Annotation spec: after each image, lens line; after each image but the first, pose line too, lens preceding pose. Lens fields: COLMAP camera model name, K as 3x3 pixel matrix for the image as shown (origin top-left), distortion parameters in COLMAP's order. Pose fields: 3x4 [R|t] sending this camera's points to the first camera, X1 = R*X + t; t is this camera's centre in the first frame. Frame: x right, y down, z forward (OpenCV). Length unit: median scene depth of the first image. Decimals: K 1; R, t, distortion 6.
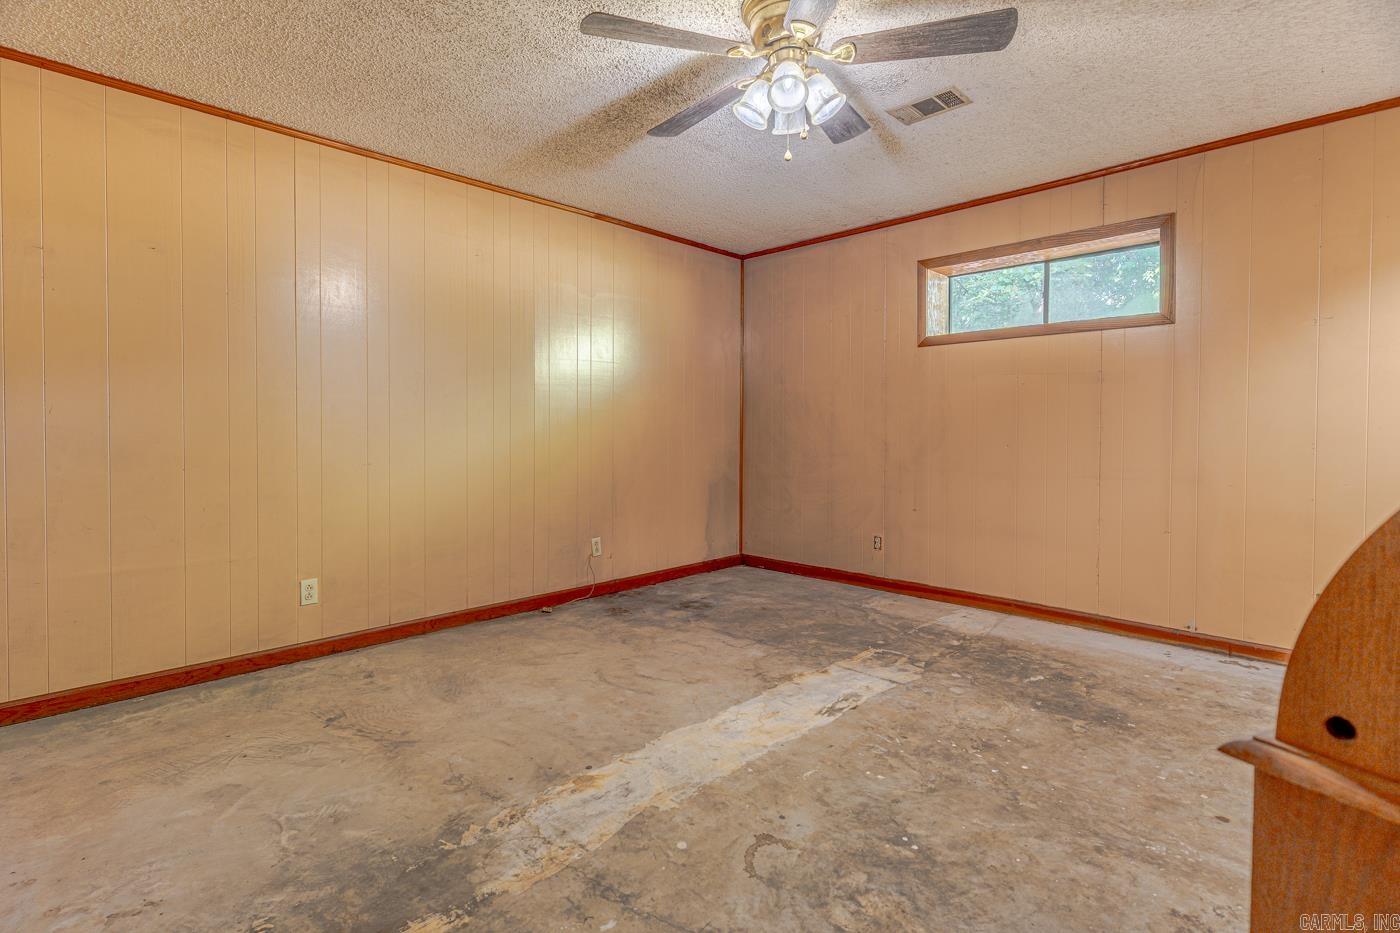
lens RADIAL K [[674.9, 0, 696.9], [0, 674.9, 426.2], [0, 0, 1]] dist [0.000463, 0.003313]
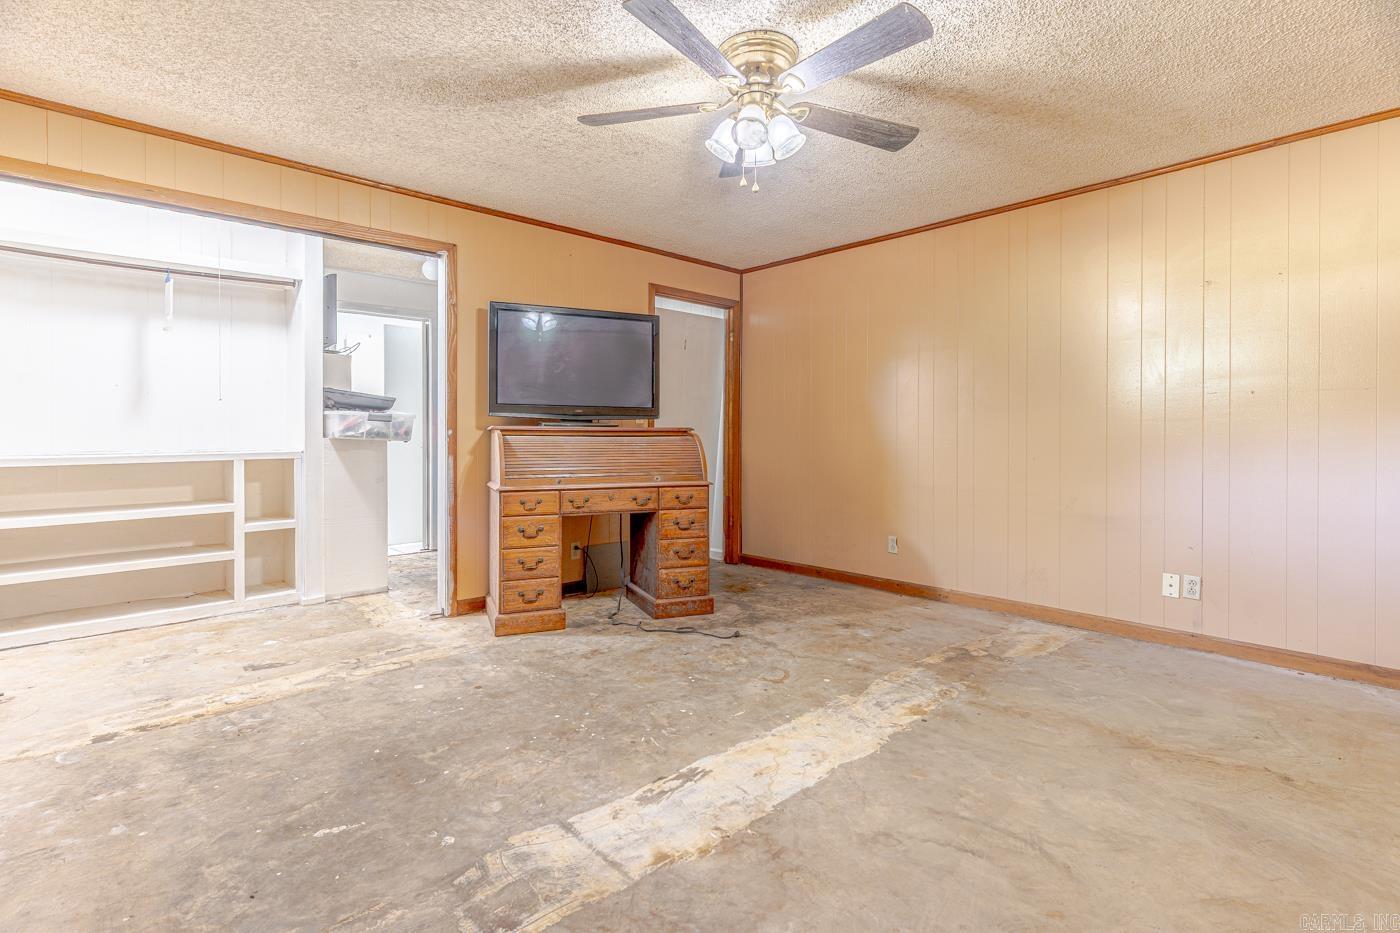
lens RADIAL K [[674.9, 0, 700.2], [0, 674.9, 455.3], [0, 0, 1]] dist [0.000463, 0.003313]
pose [[-0.999266, -0.003841, 0.038109, 0.172520], [-0.002930, 0.999709, 0.023928, 0.012116], [-0.038189, 0.023798, -0.998987, 1.992484]]
